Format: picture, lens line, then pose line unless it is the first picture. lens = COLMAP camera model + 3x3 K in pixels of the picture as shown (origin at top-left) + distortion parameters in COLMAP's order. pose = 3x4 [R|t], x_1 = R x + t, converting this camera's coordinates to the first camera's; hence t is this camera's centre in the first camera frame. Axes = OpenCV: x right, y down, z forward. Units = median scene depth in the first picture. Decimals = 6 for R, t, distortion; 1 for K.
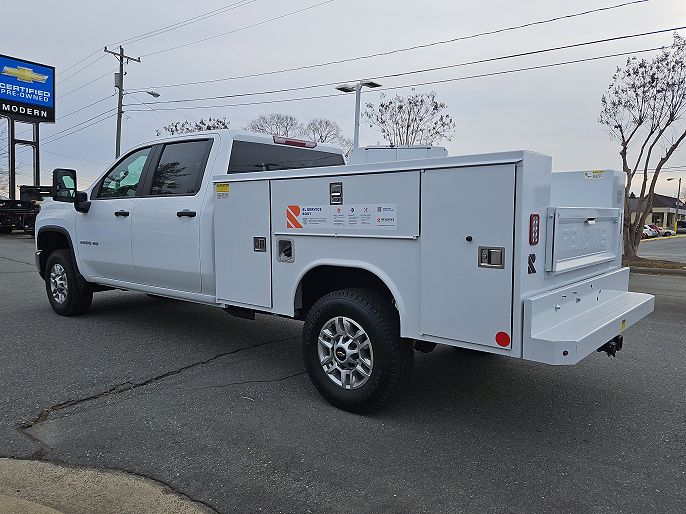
lens RADIAL K [[550.7, 0, 339.9], [0, 550.7, 256.3], [0, 0, 1]] dist [0.047666, -0.006109]
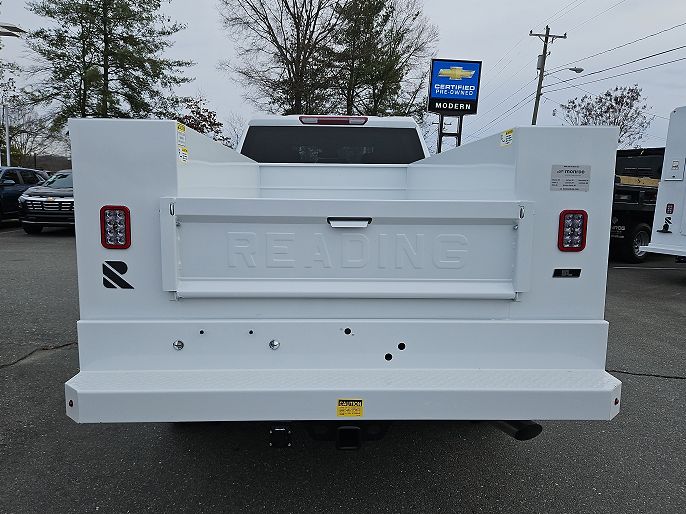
lens RADIAL K [[550.7, 0, 343.3], [0, 550.7, 256.7], [0, 0, 1]] dist [0.047666, -0.006109]
pose [[0.648050, 0.094396, -0.755726, 0.162730], [-0.073152, 0.995416, 0.061605, -0.011143], [0.758077, 0.015360, 0.651984, 0.112211]]
